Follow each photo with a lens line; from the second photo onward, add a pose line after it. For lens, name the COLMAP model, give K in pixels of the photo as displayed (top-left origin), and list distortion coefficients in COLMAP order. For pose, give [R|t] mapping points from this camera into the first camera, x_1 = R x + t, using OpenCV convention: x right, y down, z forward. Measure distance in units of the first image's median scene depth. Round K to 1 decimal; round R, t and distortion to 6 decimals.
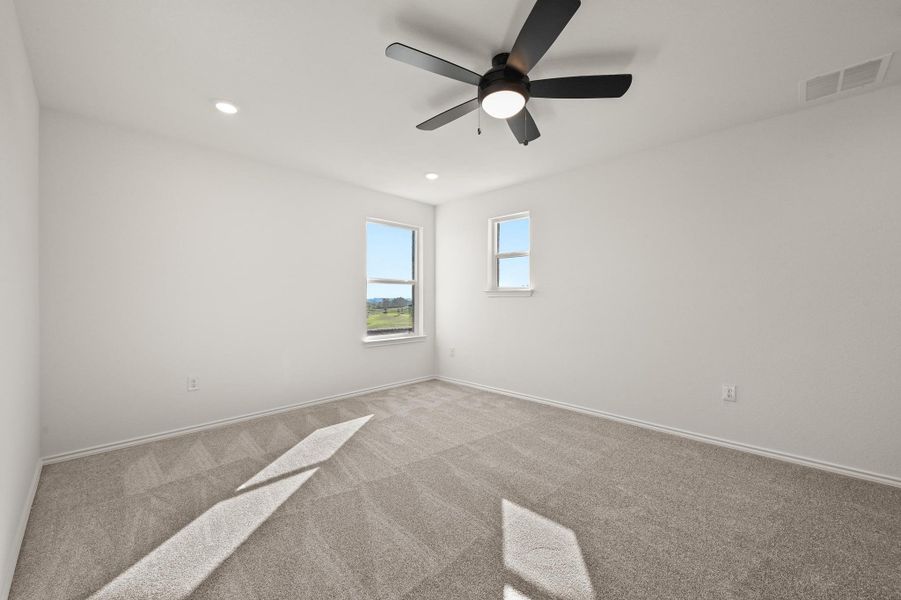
lens RADIAL K [[355.6, 0, 455.2], [0, 355.6, 301.7], [0, 0, 1]] dist [0.010158, -0.000662]
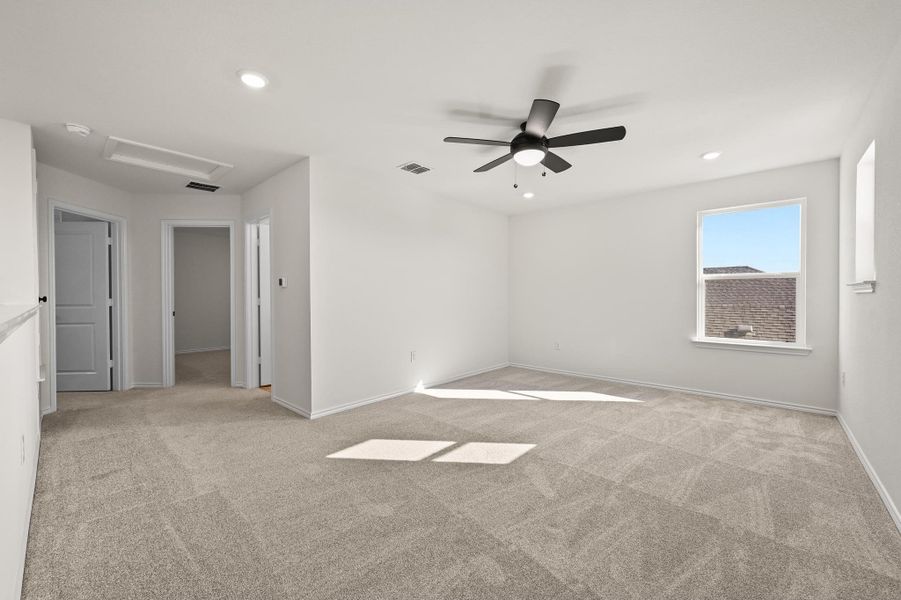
lens RADIAL K [[355.6, 0, 450.0], [0, 355.6, 298.8], [0, 0, 1]] dist [0.010158, -0.000662]
pose [[0.034776, 0.003518, -0.999389, 0.801776], [-0.007601, 0.999966, 0.003256, -0.000594], [0.999366, 0.007483, 0.034802, 0.337964]]
